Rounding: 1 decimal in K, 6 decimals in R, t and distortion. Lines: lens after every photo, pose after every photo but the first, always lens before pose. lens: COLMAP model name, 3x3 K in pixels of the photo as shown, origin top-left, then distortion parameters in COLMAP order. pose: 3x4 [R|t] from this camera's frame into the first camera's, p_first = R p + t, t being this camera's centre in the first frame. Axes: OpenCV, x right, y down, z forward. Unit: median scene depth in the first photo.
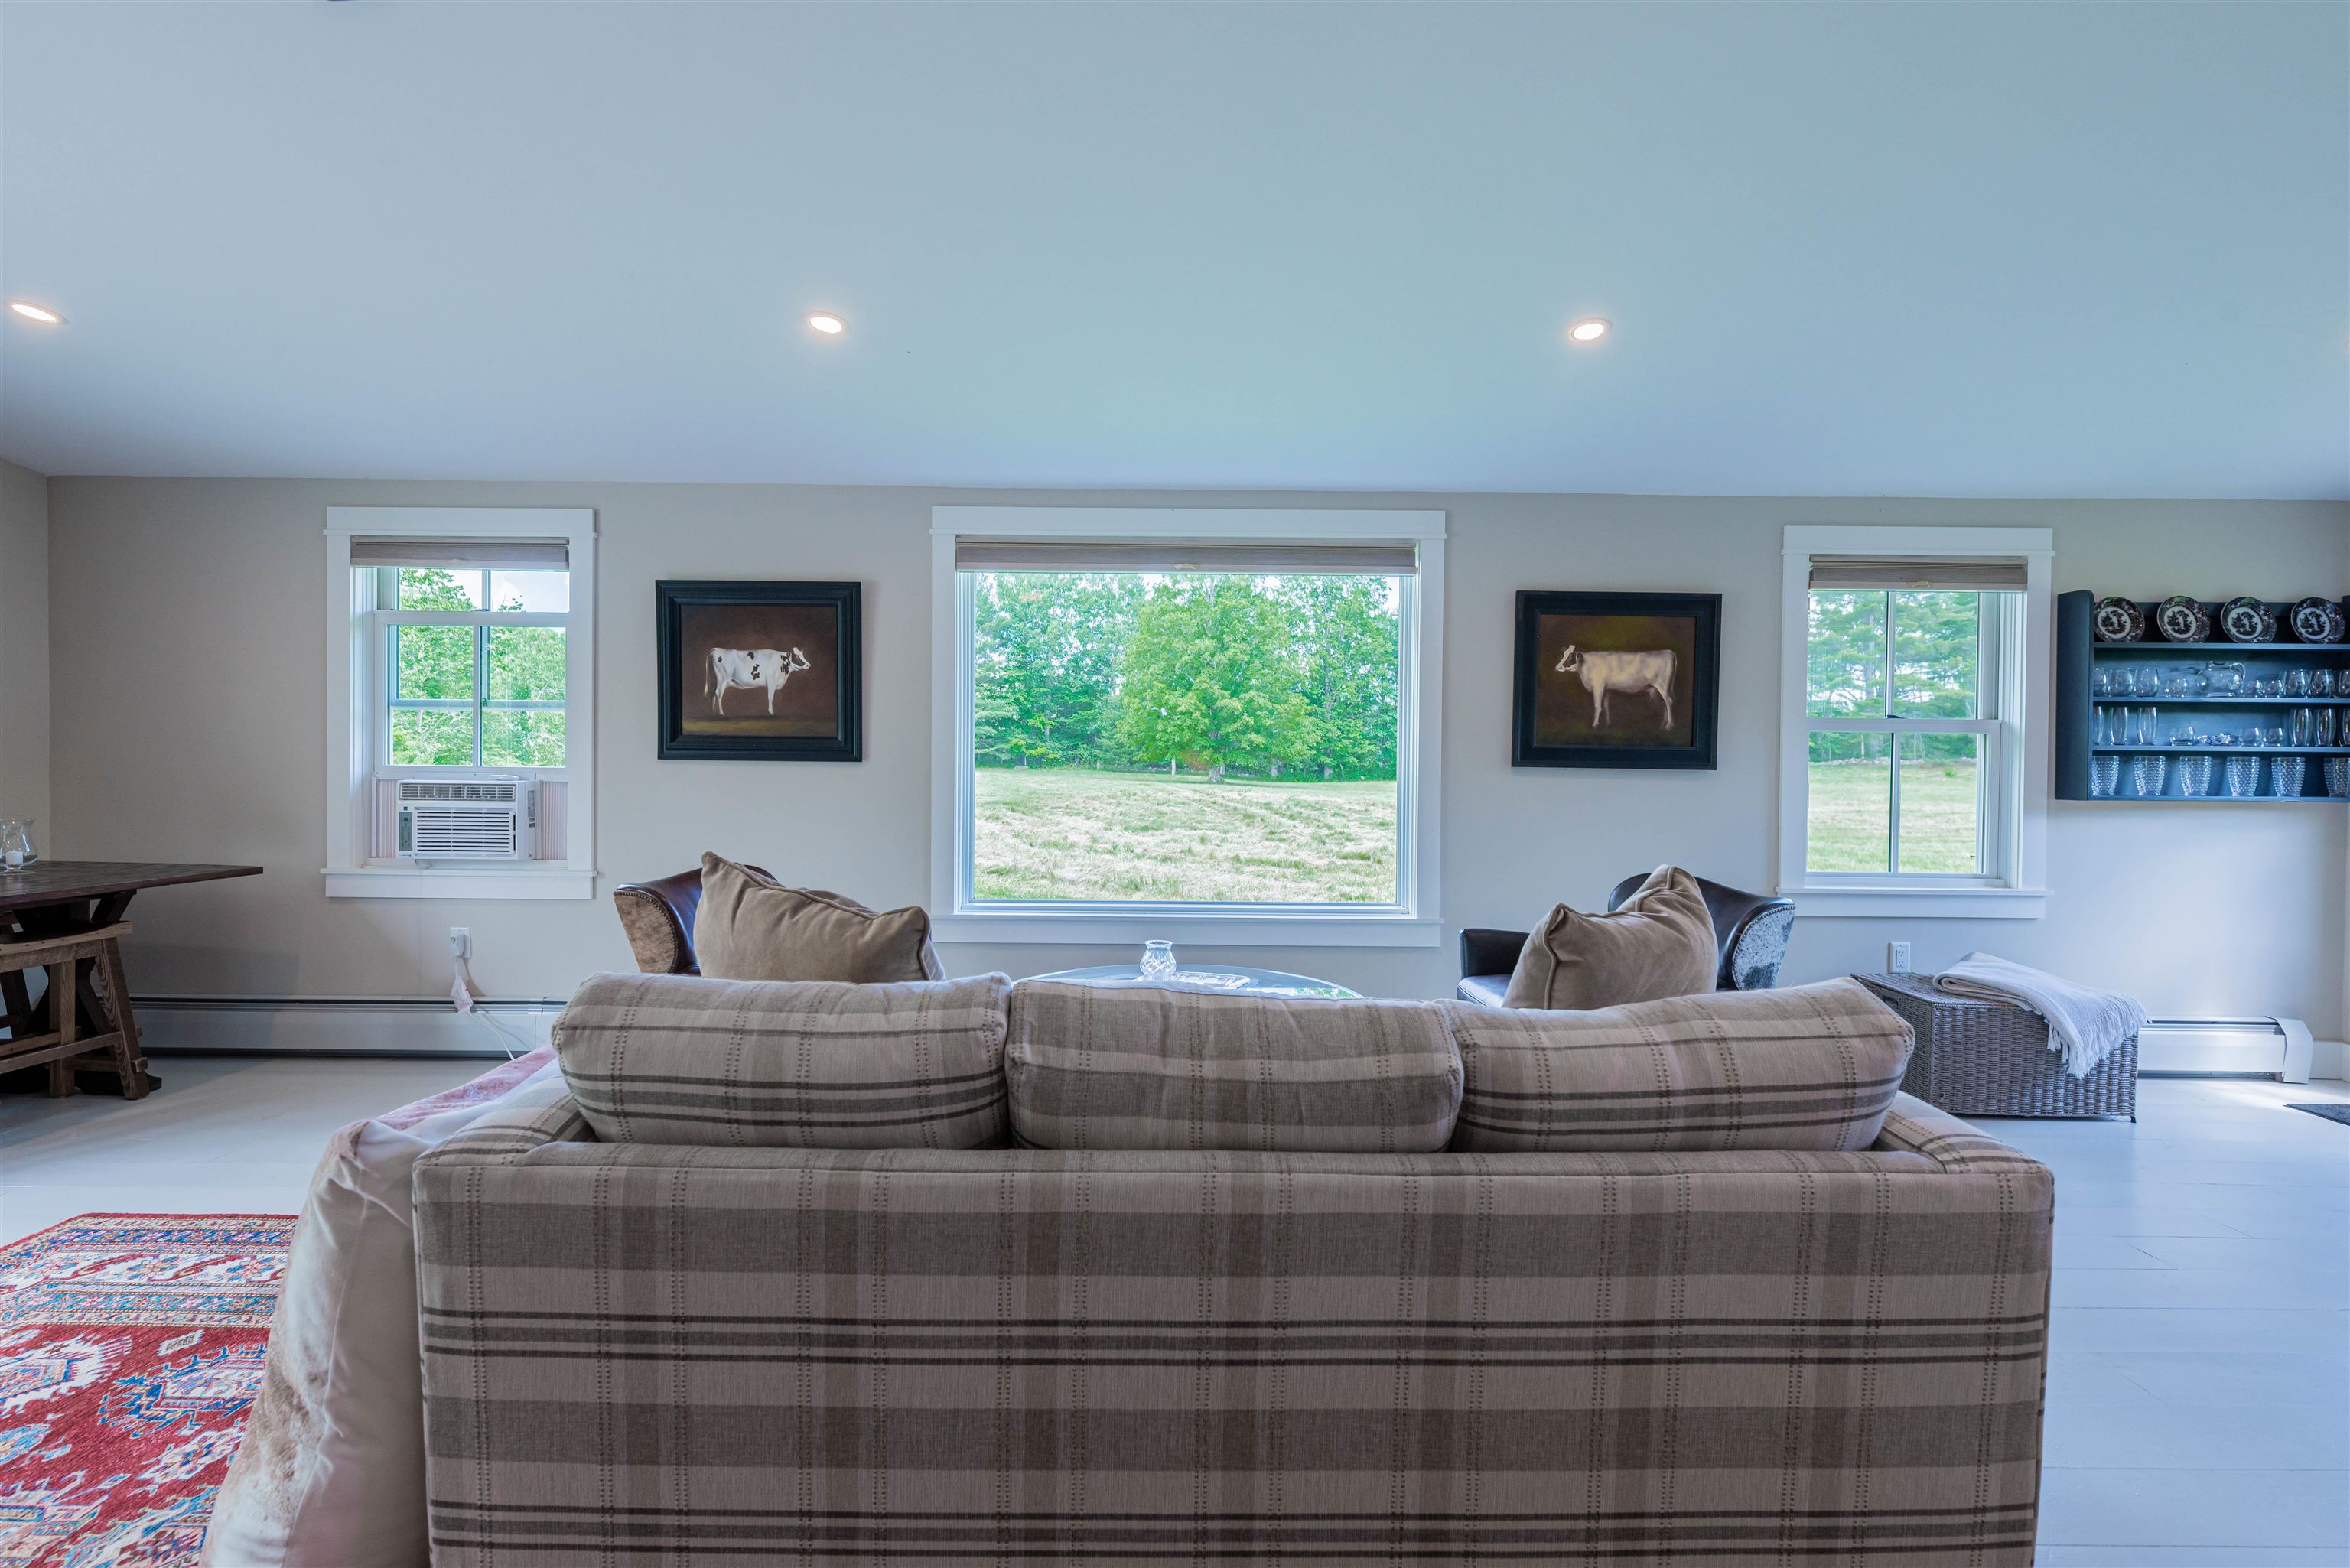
lens RADIAL K [[1048.0, 0, 1161.3], [0, 1048.0, 778.2], [0, 0, 1]] dist [-0.001629, 0.000223]
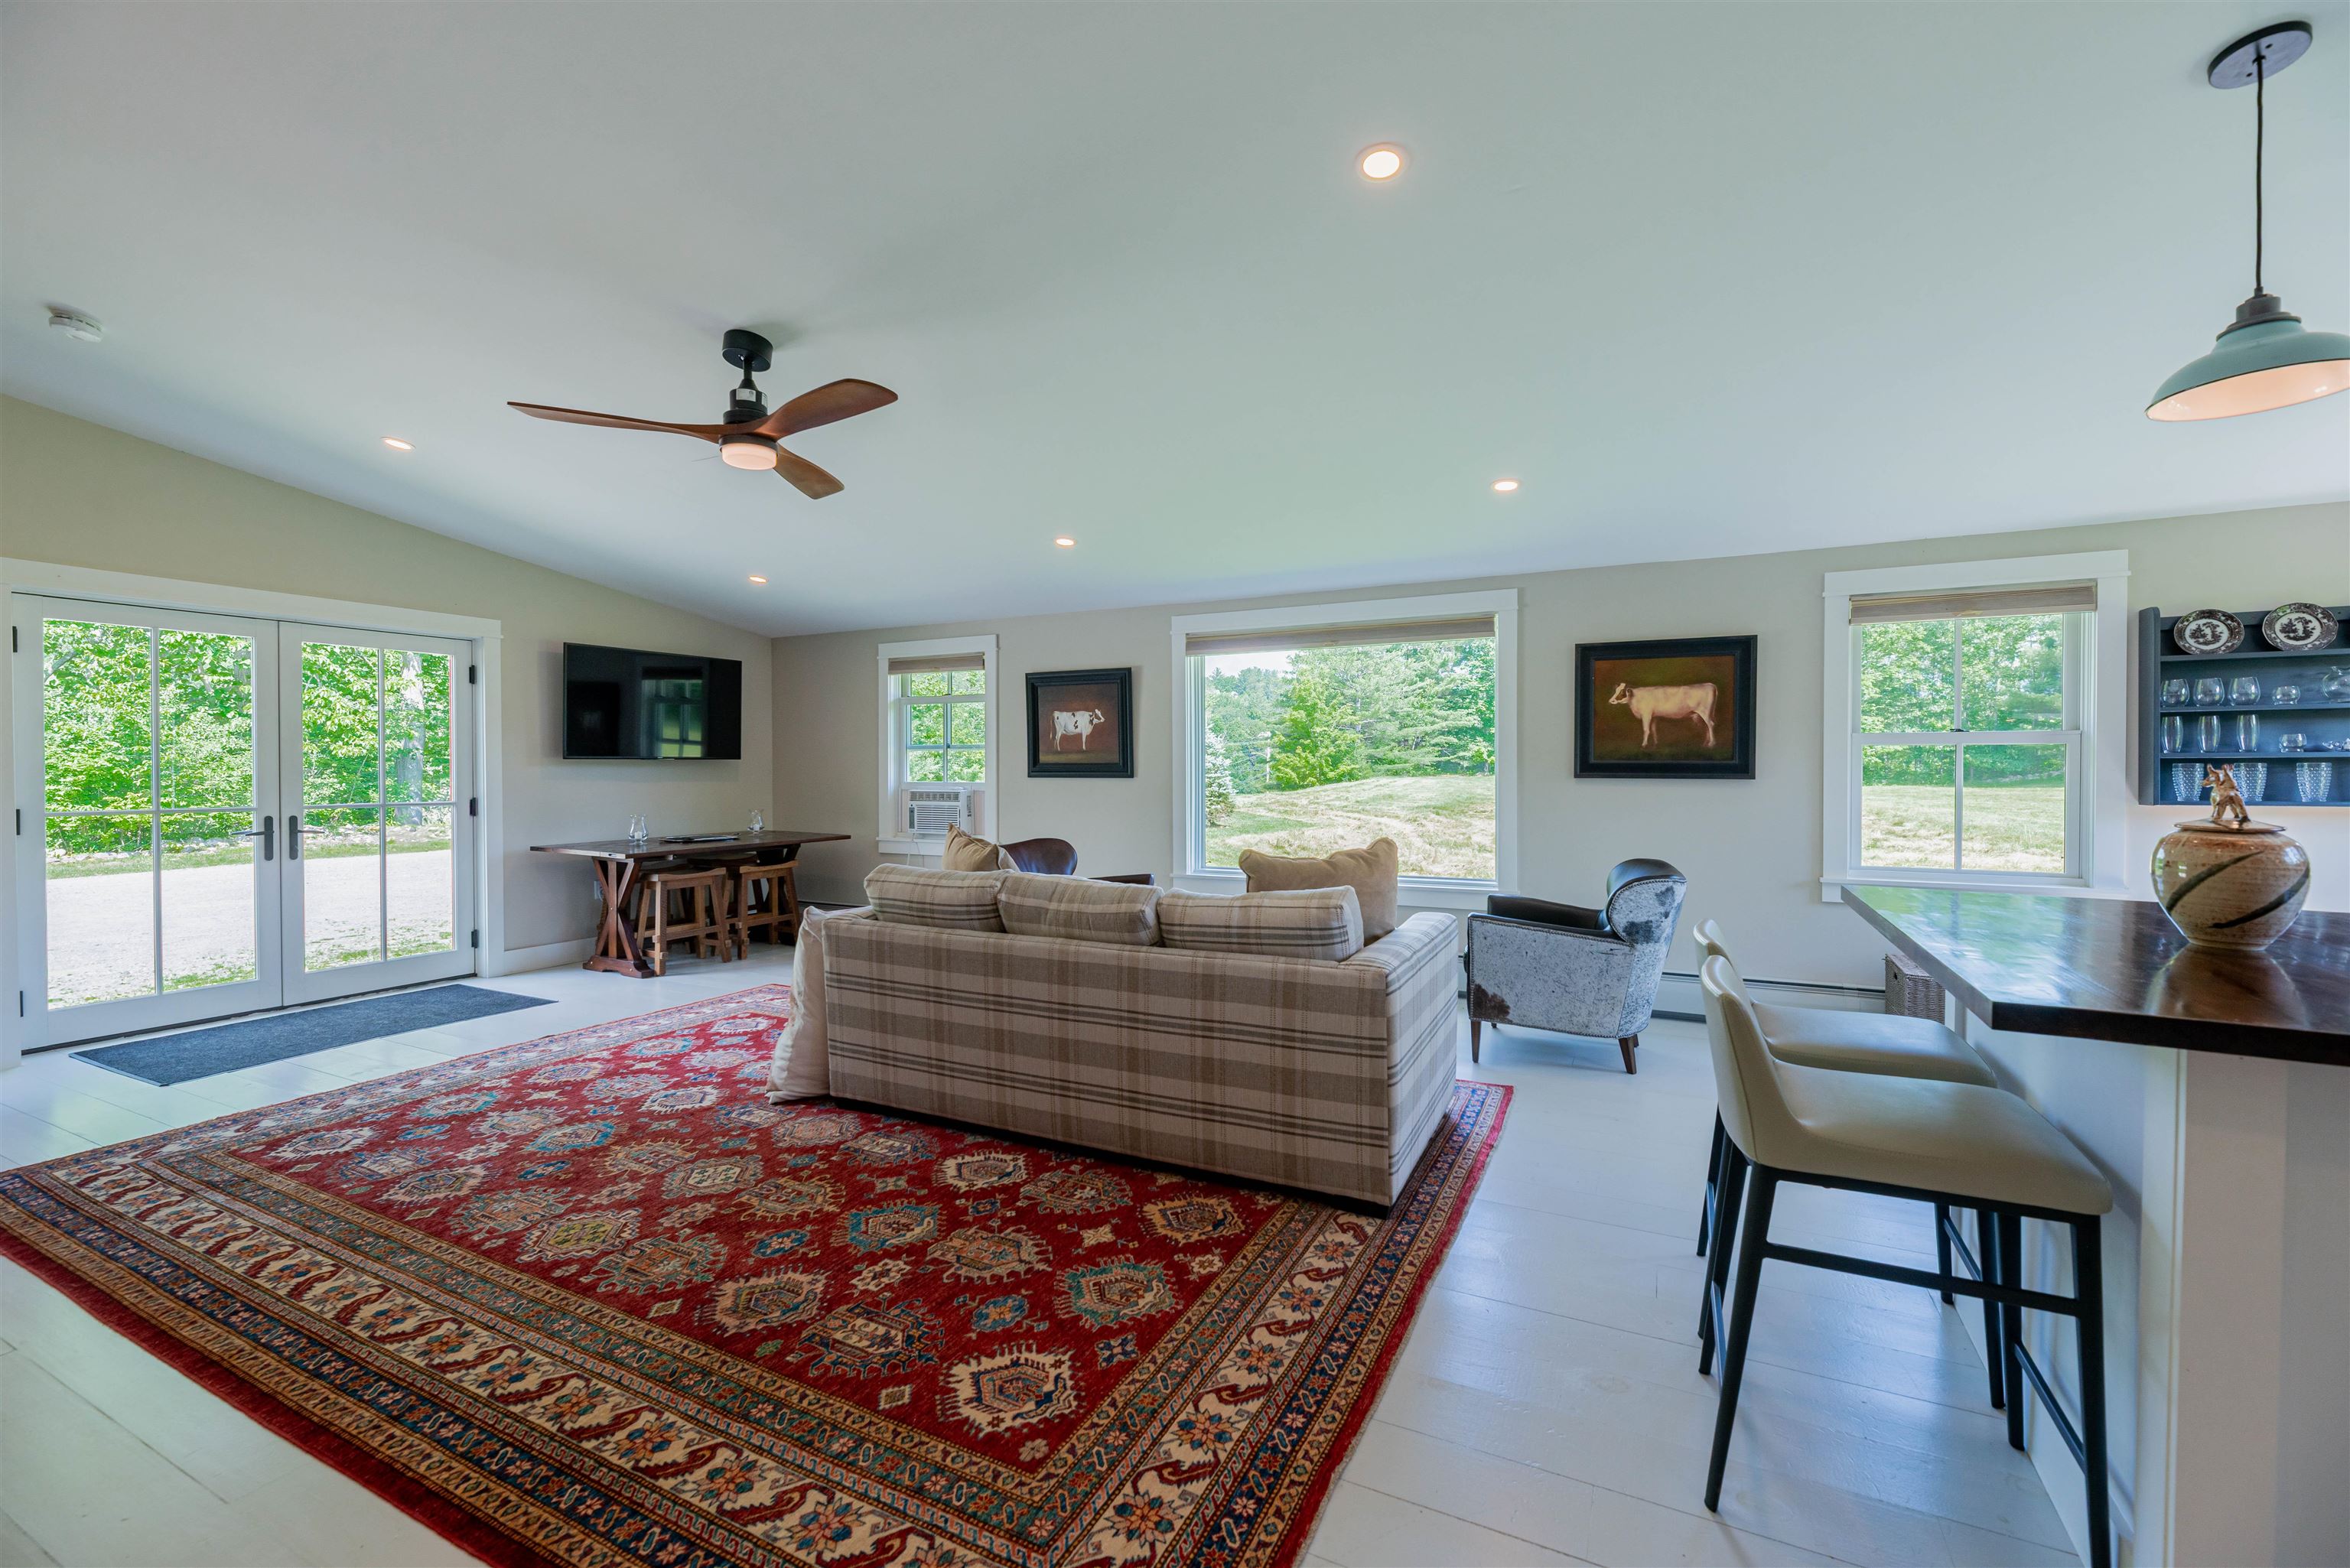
lens RADIAL K [[964.1, 0, 1174.4], [0, 964.1, 779.3], [0, 0, 1]] dist [-0.003793, 0.000831]
pose [[0.899385, -0.006777, -0.437105, 0.425458], [0.004397, 0.999969, -0.006457, -0.003642], [0.437135, 0.003886, 0.899387, -0.314679]]
